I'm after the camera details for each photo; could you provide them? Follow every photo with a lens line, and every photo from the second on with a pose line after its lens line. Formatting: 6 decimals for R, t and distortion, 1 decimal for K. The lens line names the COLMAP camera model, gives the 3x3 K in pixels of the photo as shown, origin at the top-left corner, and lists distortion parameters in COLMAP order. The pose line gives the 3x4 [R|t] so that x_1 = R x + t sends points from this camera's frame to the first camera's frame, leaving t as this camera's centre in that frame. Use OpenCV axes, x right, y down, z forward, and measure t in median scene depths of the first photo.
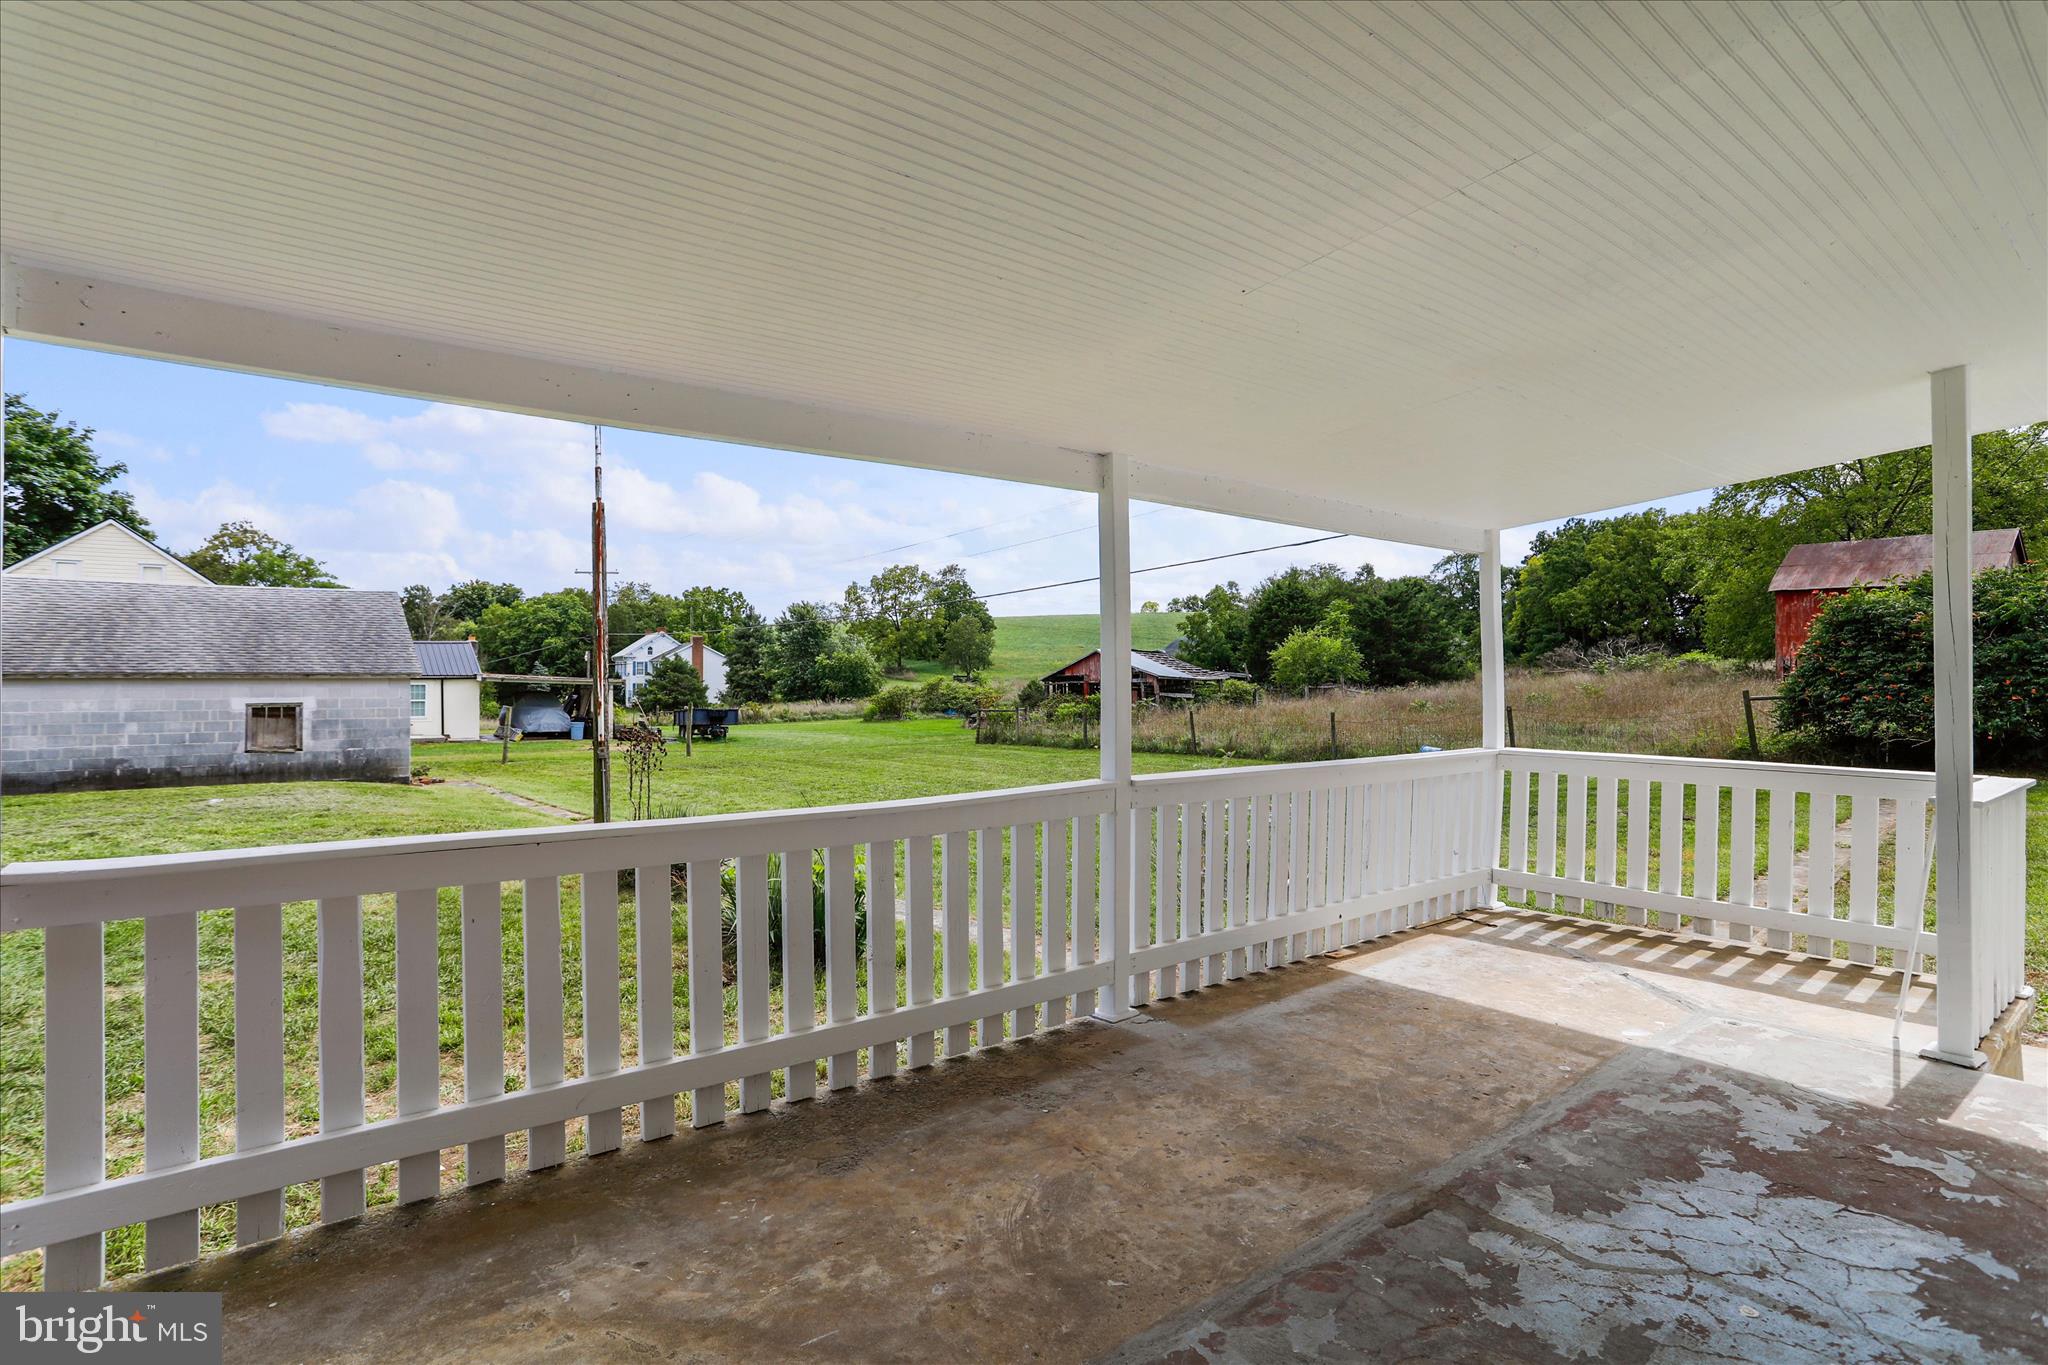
lens RADIAL K [[1036.8, 0, 1030.7], [0, 1036.8, 663.1], [0, 0, 1]] dist [-0.066371, 0.031158]
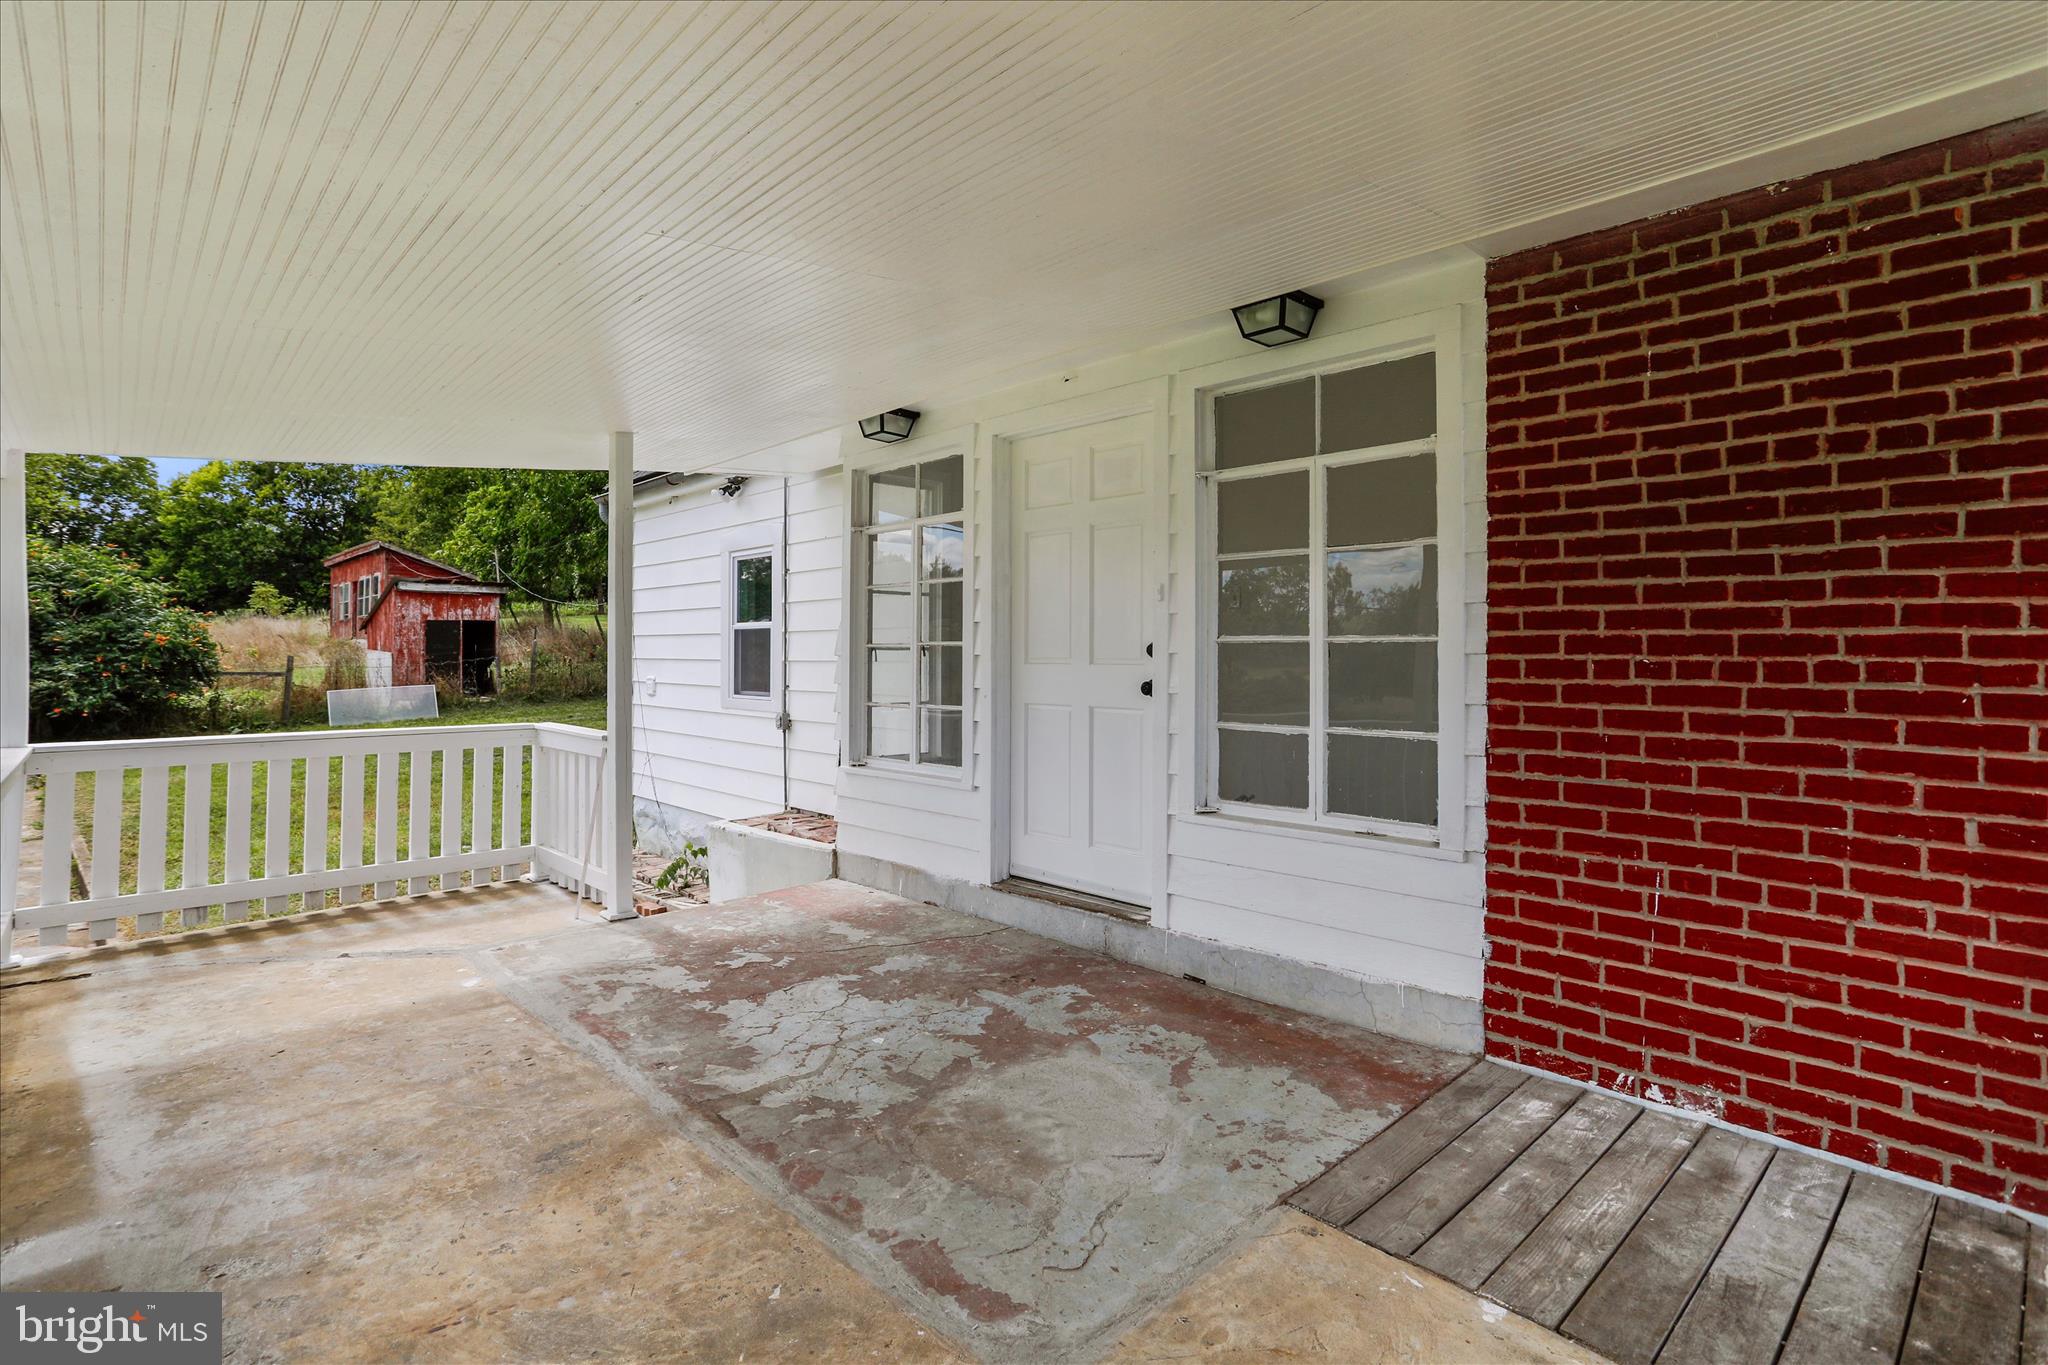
lens RADIAL K [[1036.8, 0, 1030.7], [0, 1036.8, 663.1], [0, 0, 1]] dist [-0.066371, 0.031158]
pose [[-0.122511, -0.013789, 0.992371, -0.698324], [-0.005394, 0.999898, 0.013228, 0.016311], [-0.992453, -0.003733, -0.122573, 0.720056]]
